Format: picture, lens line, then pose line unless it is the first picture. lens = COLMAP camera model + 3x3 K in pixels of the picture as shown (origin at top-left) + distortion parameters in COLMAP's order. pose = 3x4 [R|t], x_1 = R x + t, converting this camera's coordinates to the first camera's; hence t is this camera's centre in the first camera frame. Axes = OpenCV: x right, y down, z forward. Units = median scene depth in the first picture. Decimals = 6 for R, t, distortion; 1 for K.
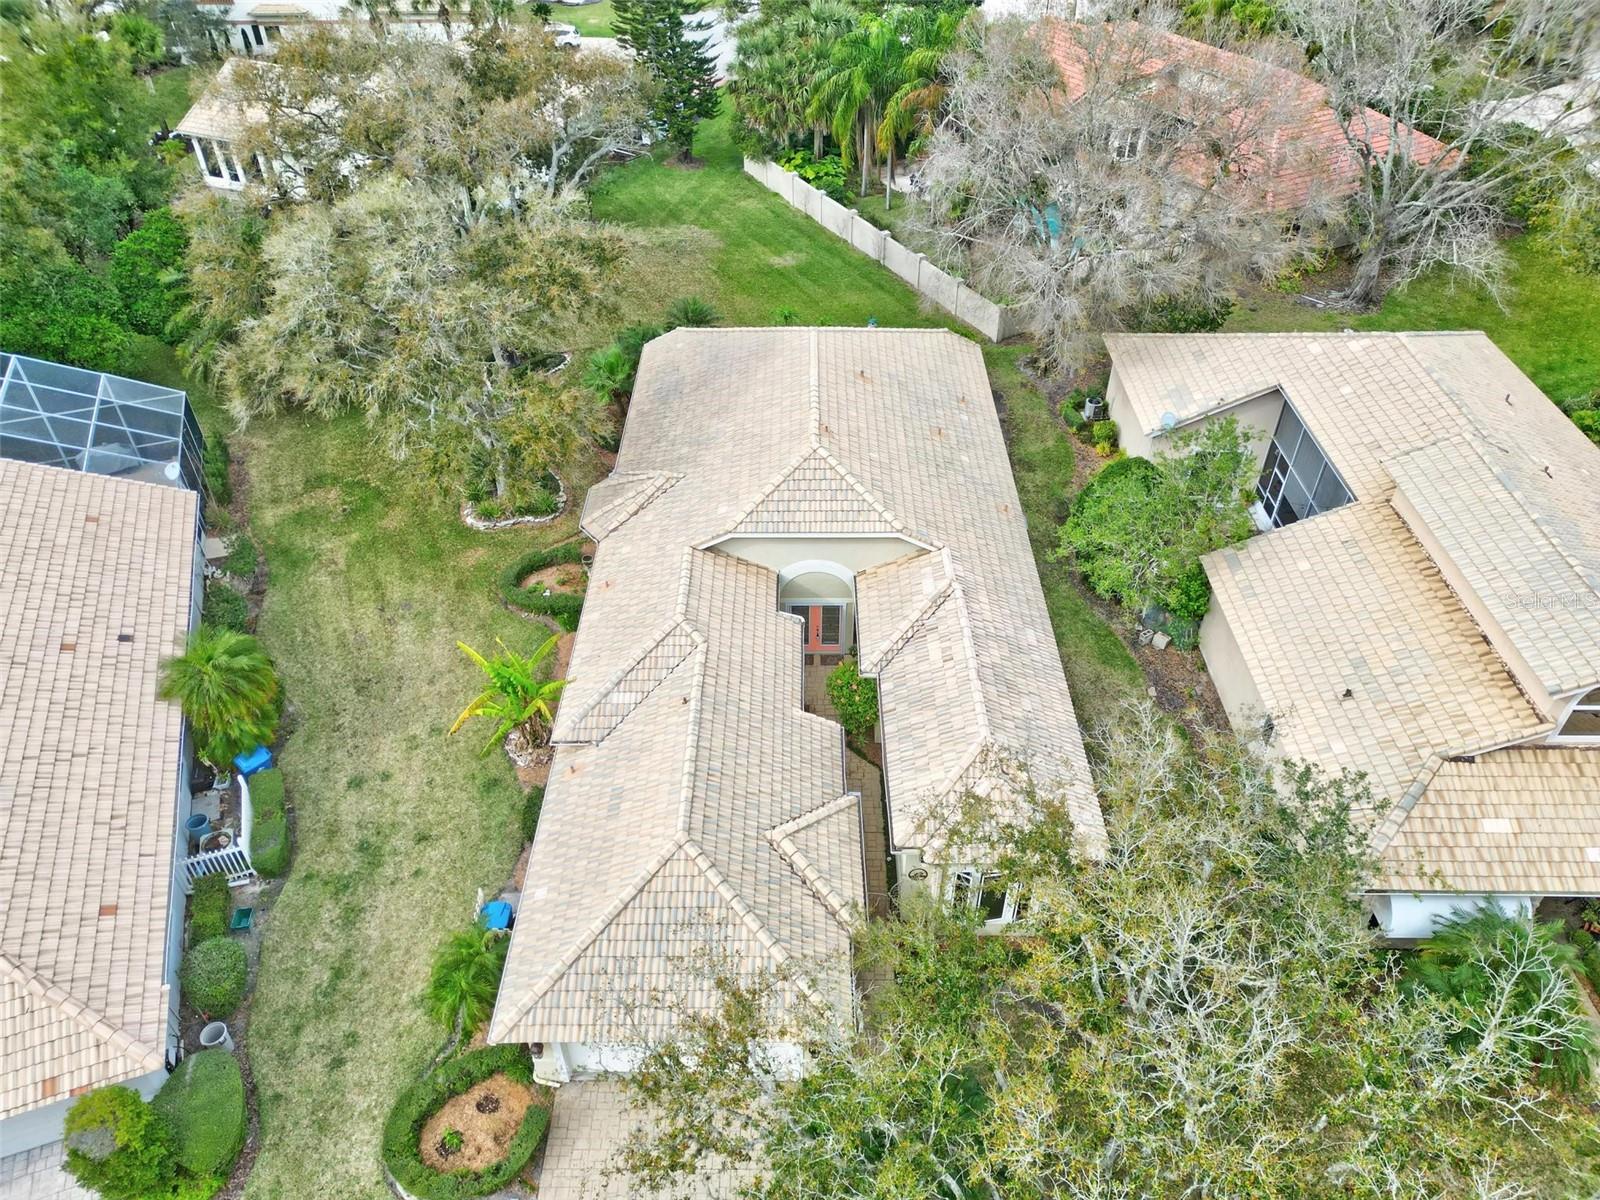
lens RADIAL K [[1110.4, 0, 798.4], [0, 1110.4, 598.2], [0, 0, 1]] dist [0.036860, -0.016447]
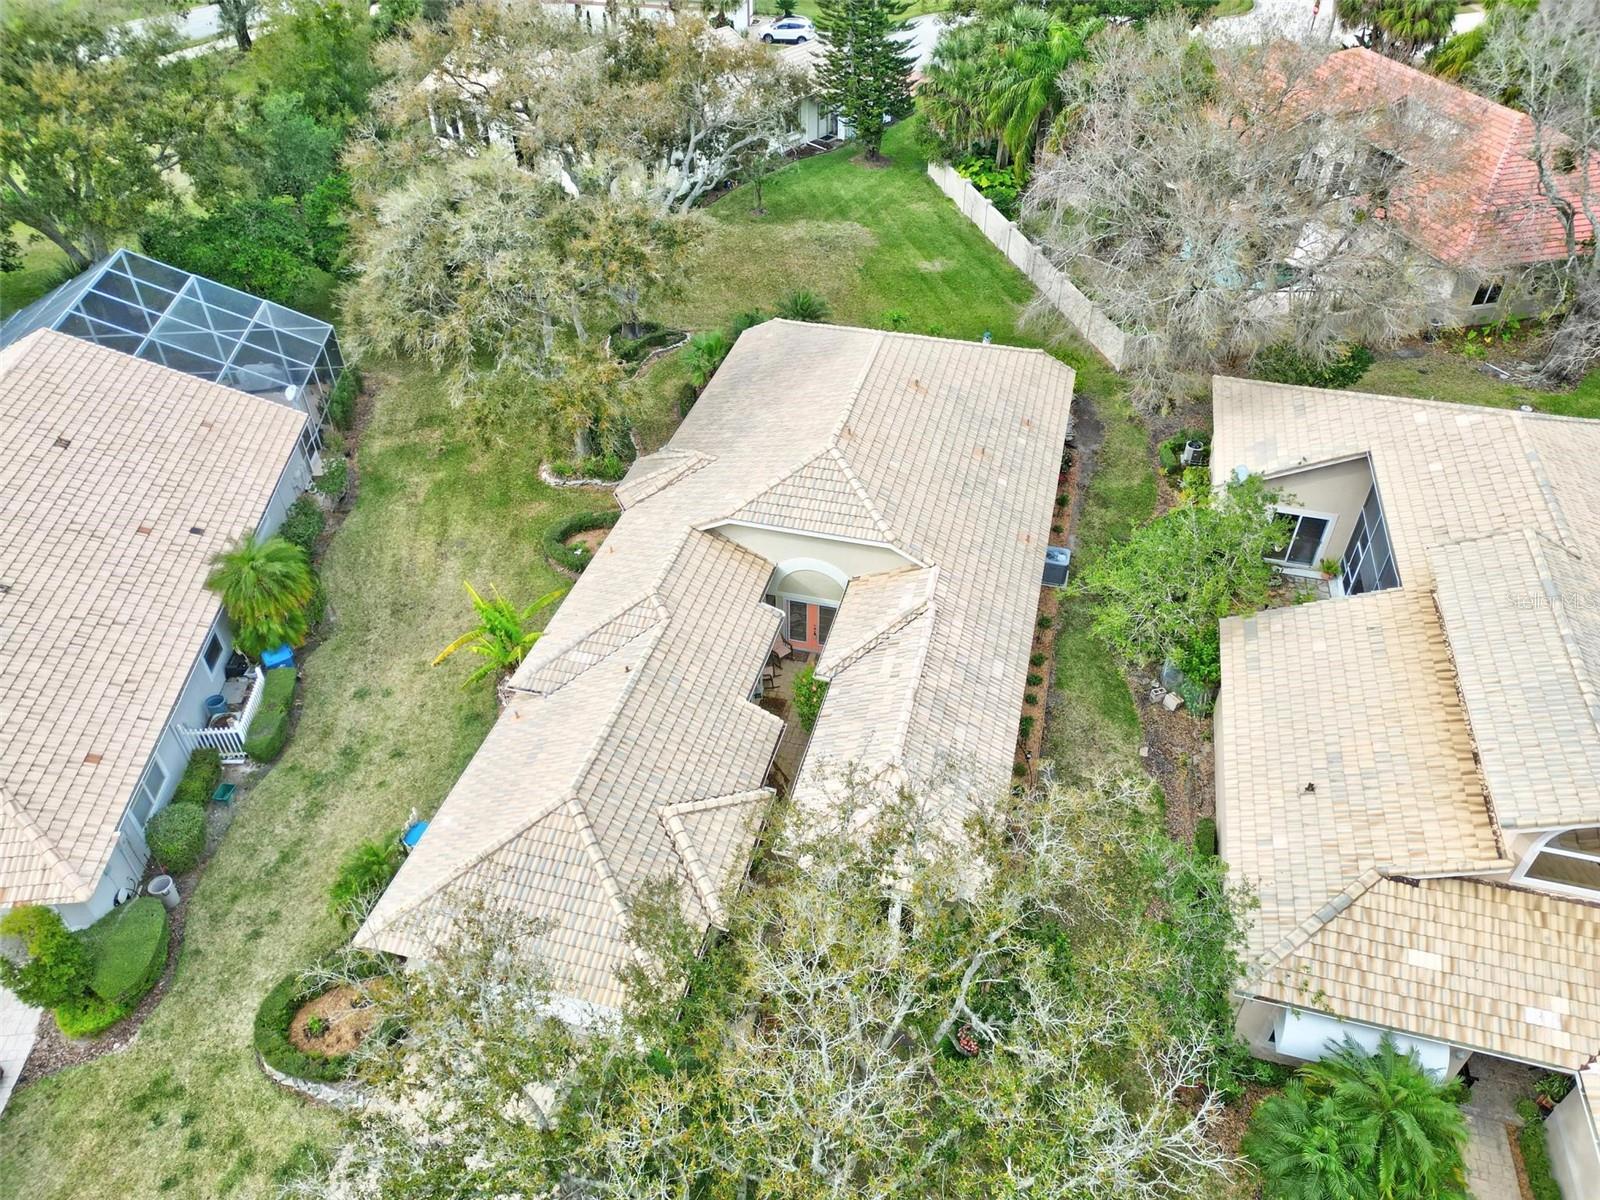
lens RADIAL K [[1110.4, 0, 799.7], [0, 1110.4, 598.2], [0, 0, 1]] dist [0.036860, -0.016447]
pose [[0.967796, 0.162017, -0.192671, 0.200601], [-0.162032, 0.986659, 0.015789, -0.012802], [0.192658, 0.015938, 0.981136, 0.011240]]
